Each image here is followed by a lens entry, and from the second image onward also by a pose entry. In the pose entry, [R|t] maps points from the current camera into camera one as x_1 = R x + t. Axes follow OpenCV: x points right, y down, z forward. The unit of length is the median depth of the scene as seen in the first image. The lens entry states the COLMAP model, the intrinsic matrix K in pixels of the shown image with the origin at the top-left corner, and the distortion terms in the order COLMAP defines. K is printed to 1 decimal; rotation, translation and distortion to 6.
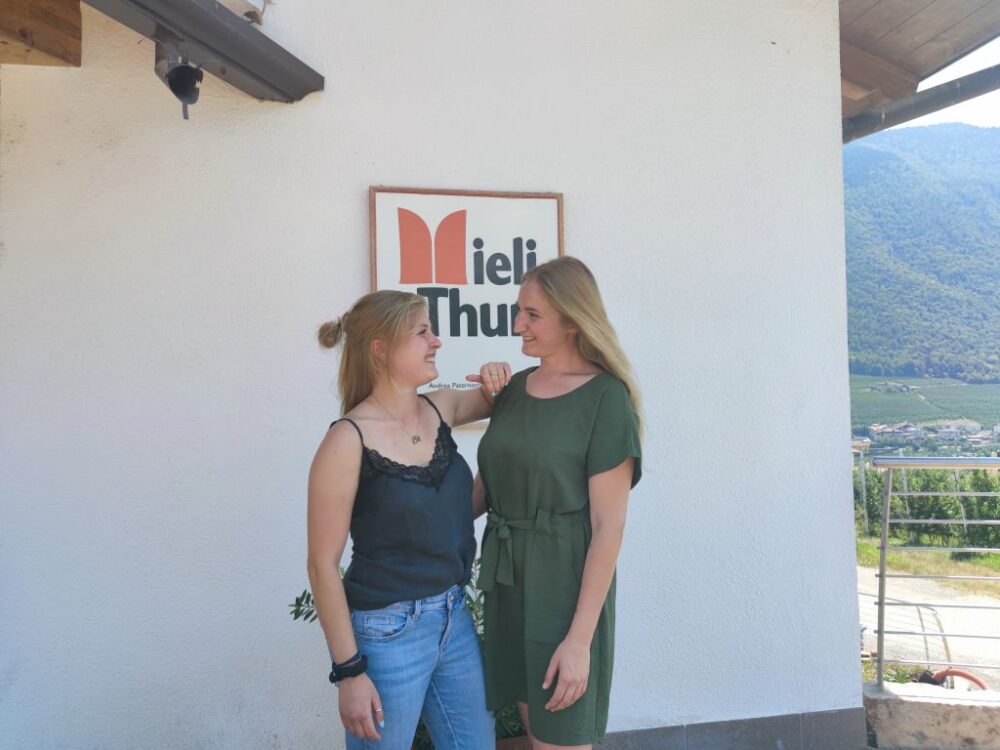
lens RADIAL K [[707.1, 0, 500.3], [0, 707.1, 374.8], [0, 0, 1]] dist [-0.004140, -0.000832]
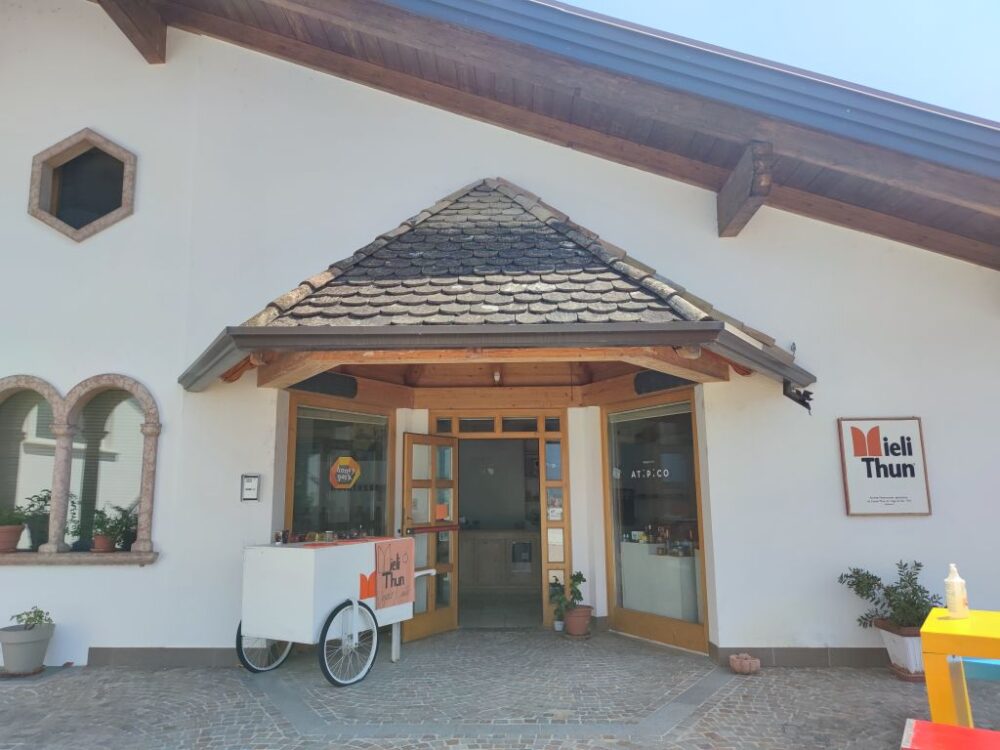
lens RADIAL K [[707.1, 0, 500.0], [0, 707.1, 375.1], [0, 0, 1]] dist [-0.004140, -0.000832]
pose [[0.706809, -0.117100, -0.697645, 0.767761], [0.009650, 0.987708, -0.156010, -0.035248], [0.707338, 0.103537, 0.699252, -1.710807]]
